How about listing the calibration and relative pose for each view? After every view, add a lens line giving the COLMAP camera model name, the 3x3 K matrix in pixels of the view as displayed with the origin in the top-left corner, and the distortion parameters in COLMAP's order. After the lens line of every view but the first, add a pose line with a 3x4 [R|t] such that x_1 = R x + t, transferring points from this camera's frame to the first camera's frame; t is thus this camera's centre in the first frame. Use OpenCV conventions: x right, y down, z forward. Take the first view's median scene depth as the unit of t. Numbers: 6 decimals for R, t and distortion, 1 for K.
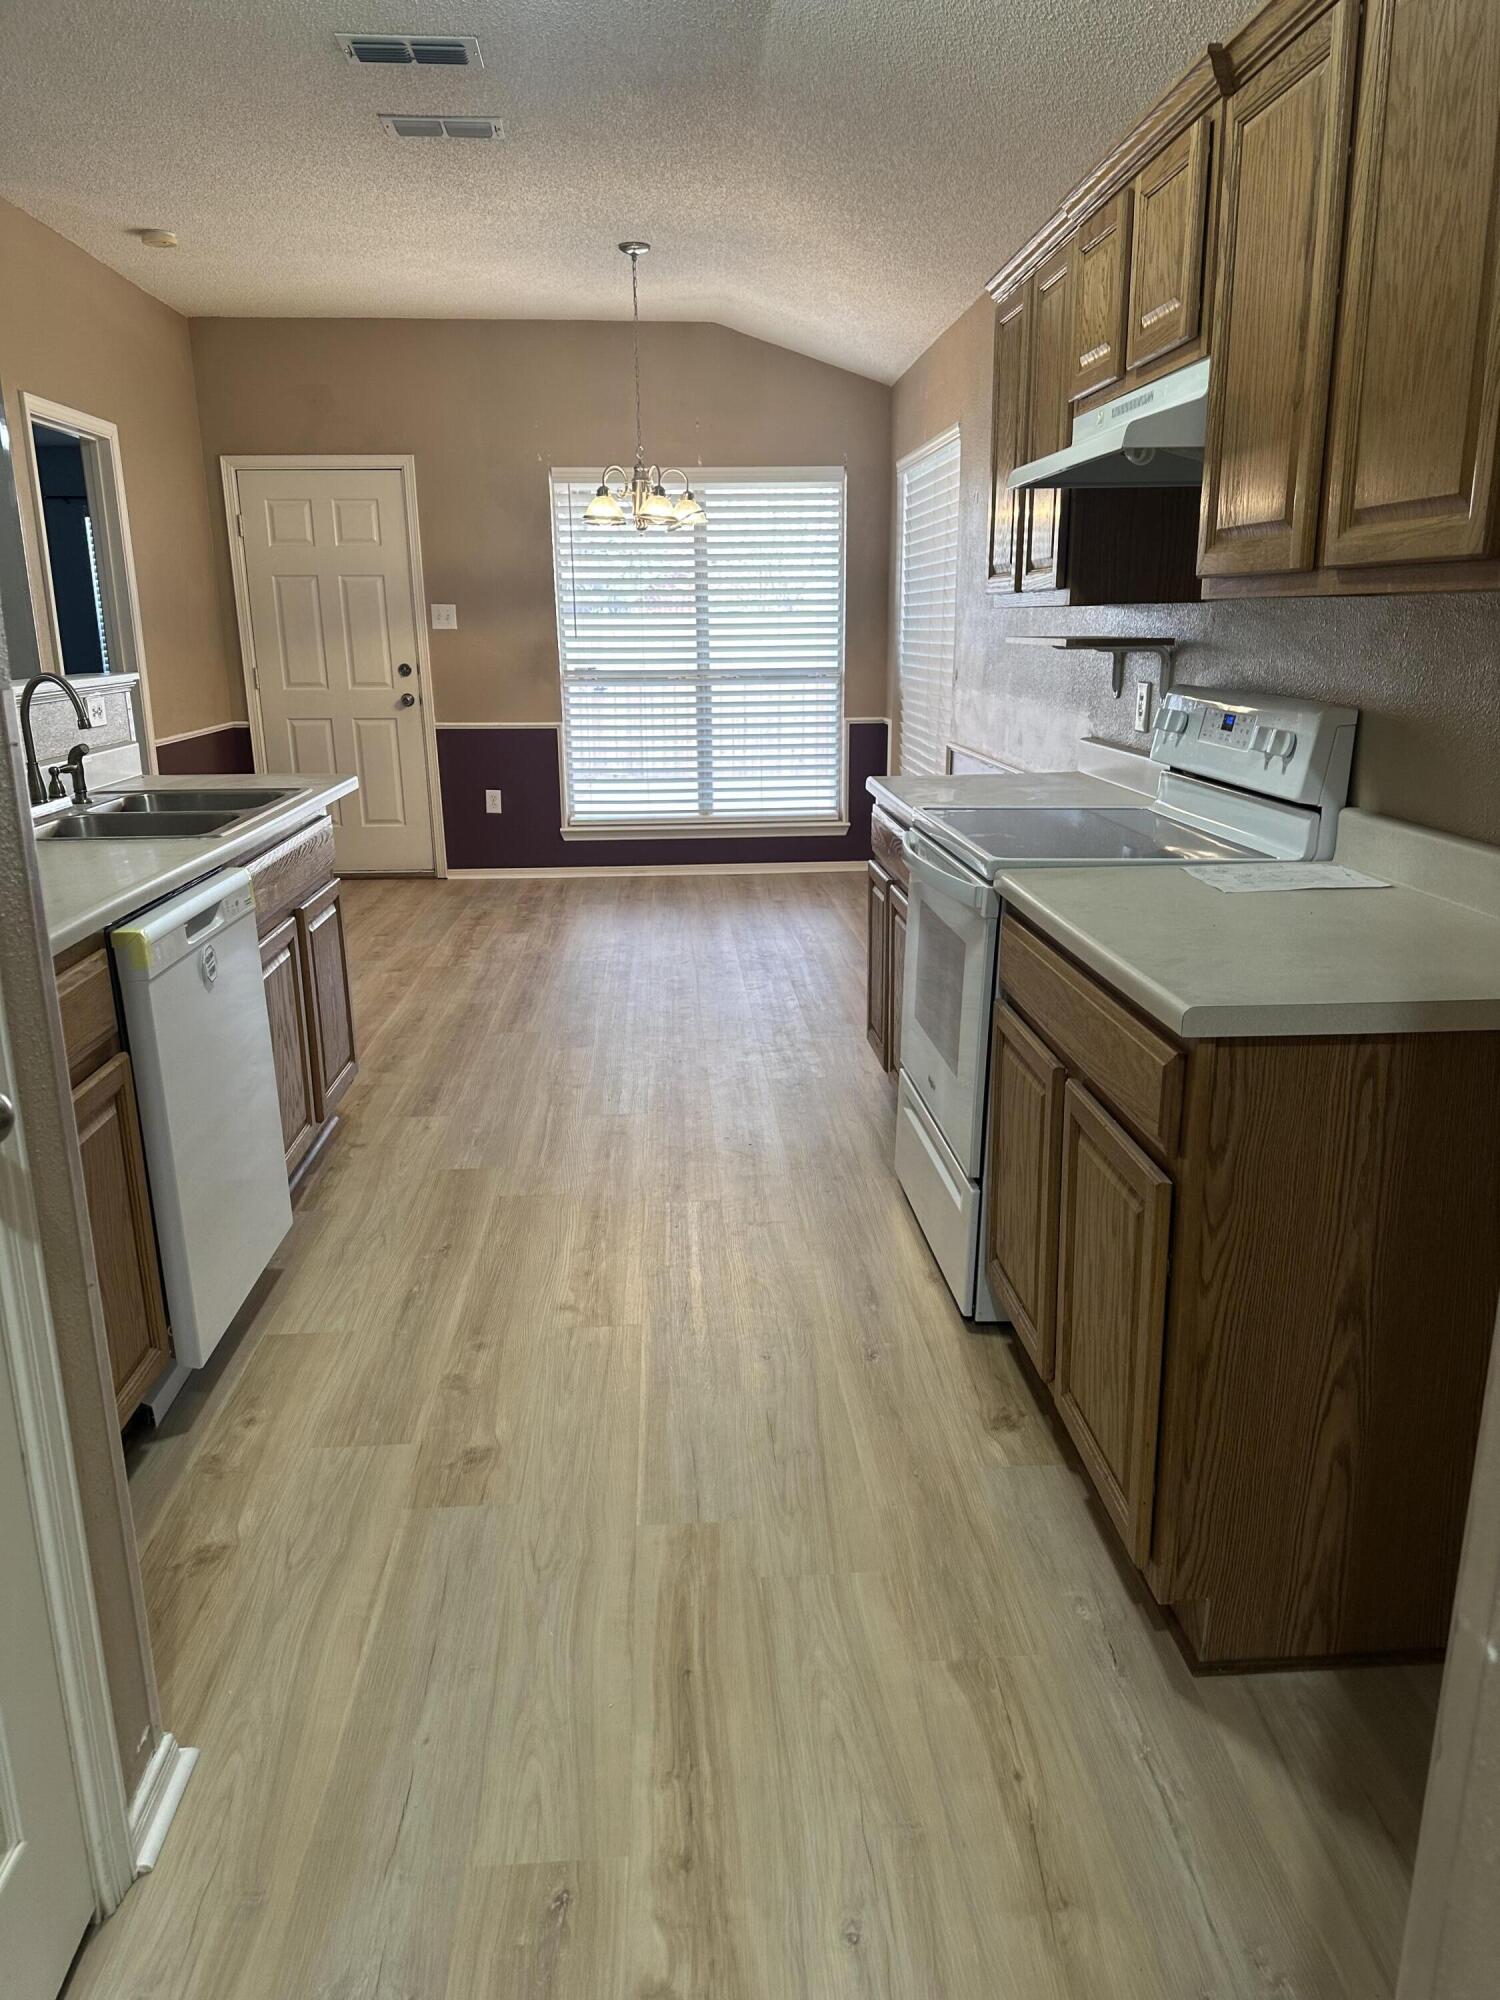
lens RADIAL K [[1411.9, 0, 746.6], [0, 1411.9, 992.2], [0, 0, 1]] dist [0.098910, -0.141725]
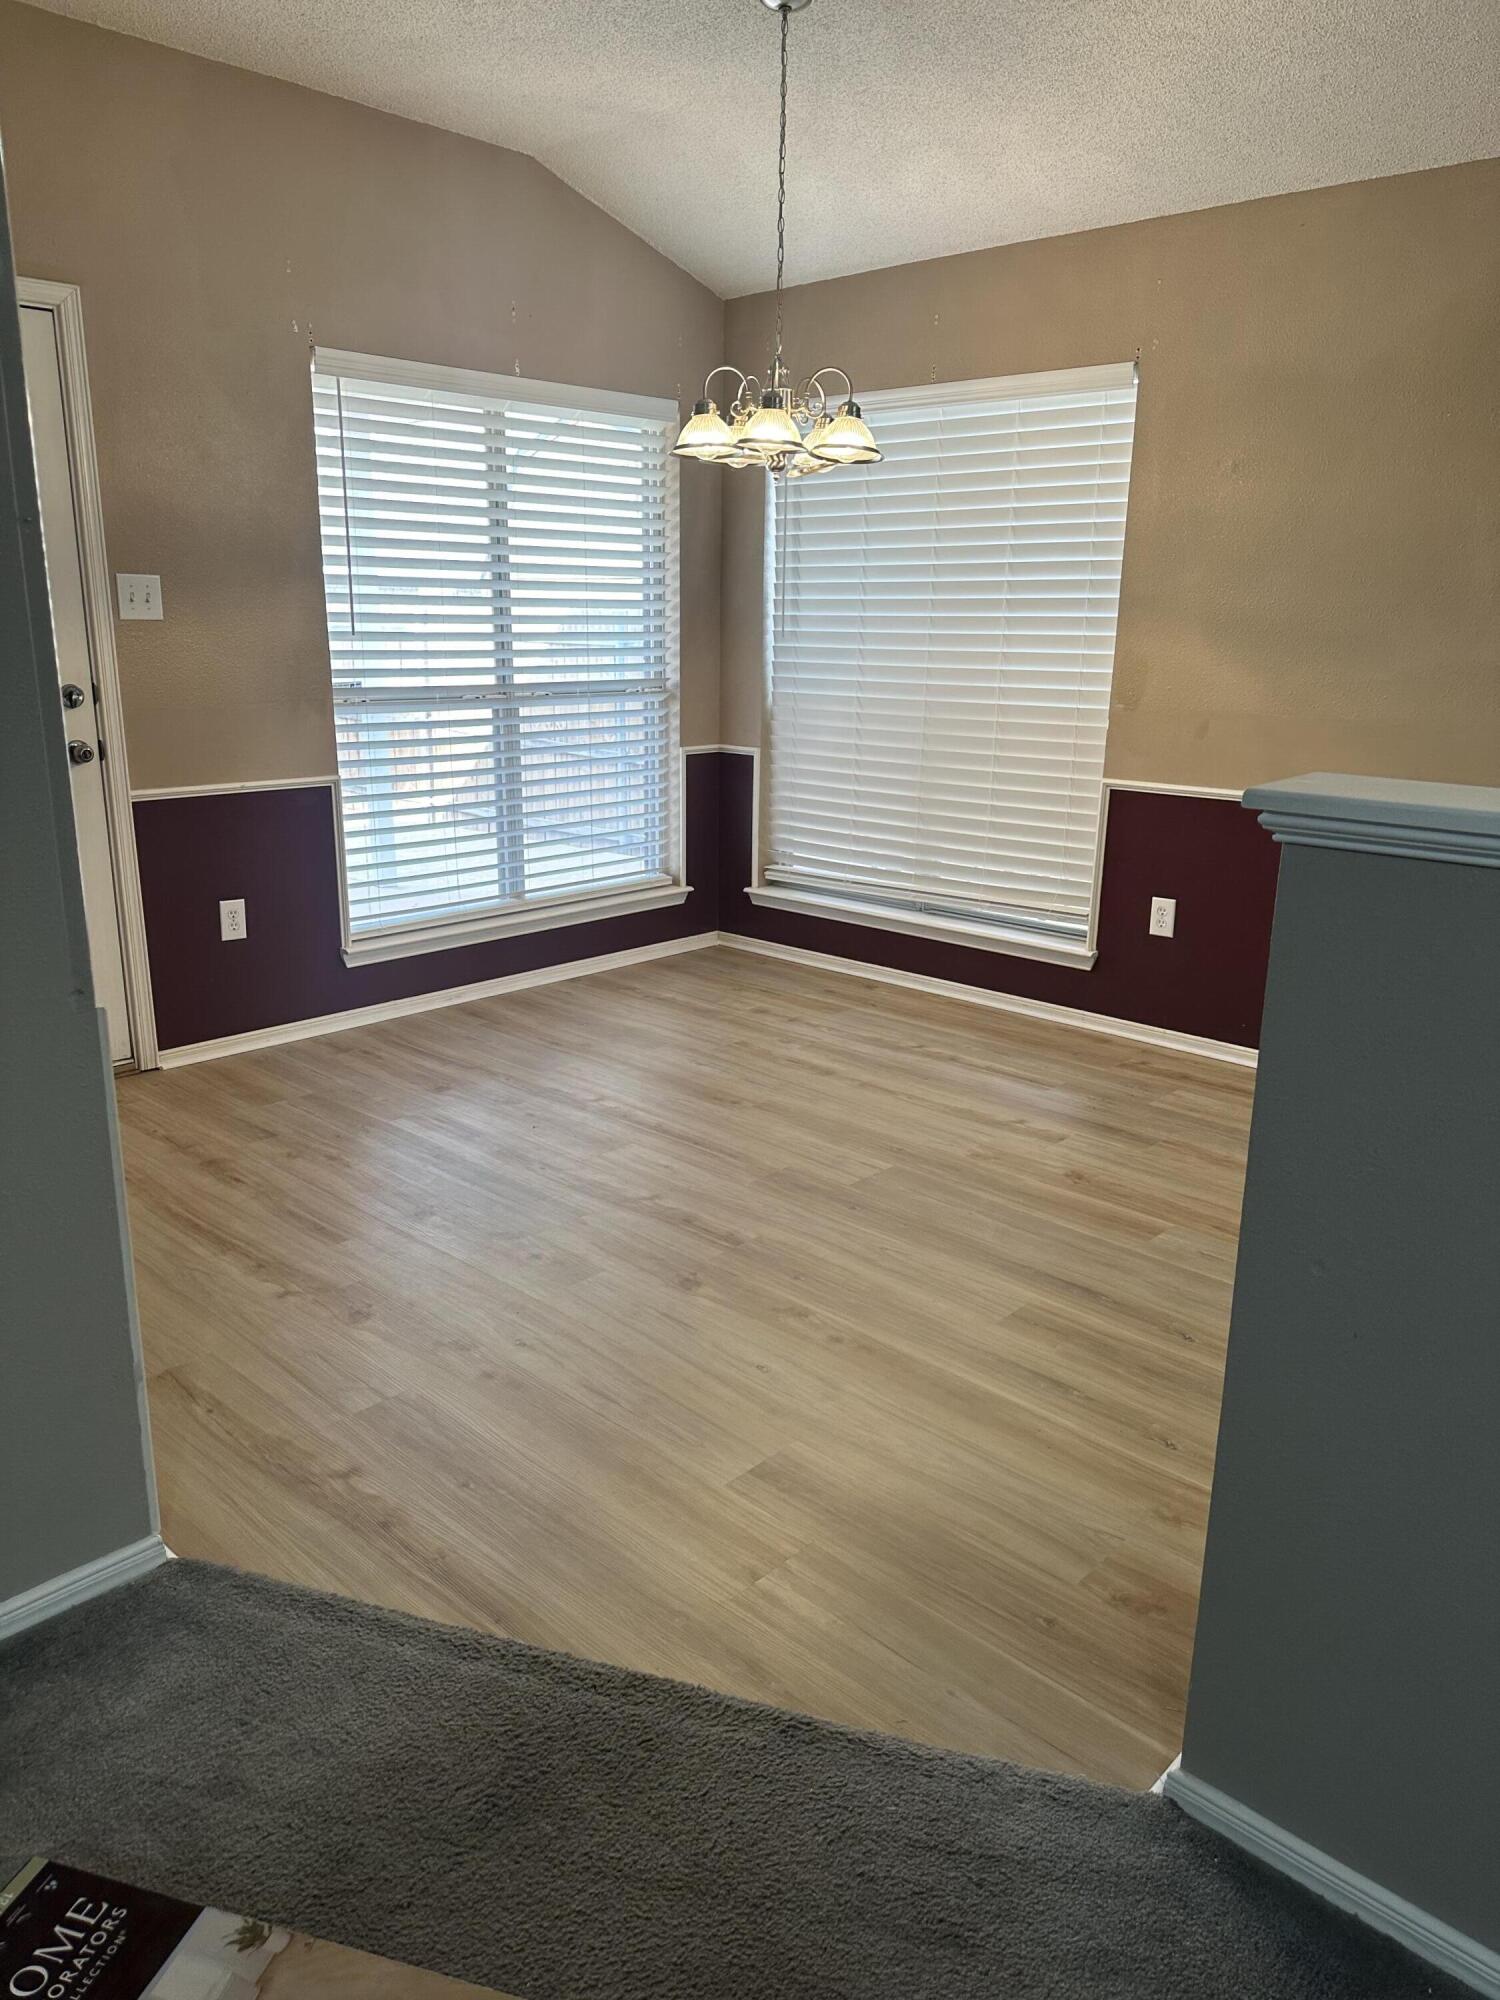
lens RADIAL K [[1411.9, 0, 746.6], [0, 1411.9, 992.2], [0, 0, 1]] dist [0.098910, -0.141725]
pose [[0.740320, -0.159415, 0.653080, -0.418045], [0.155603, 0.985730, 0.064225, -0.113939], [-0.653999, 0.054074, 0.754560, 0.444984]]
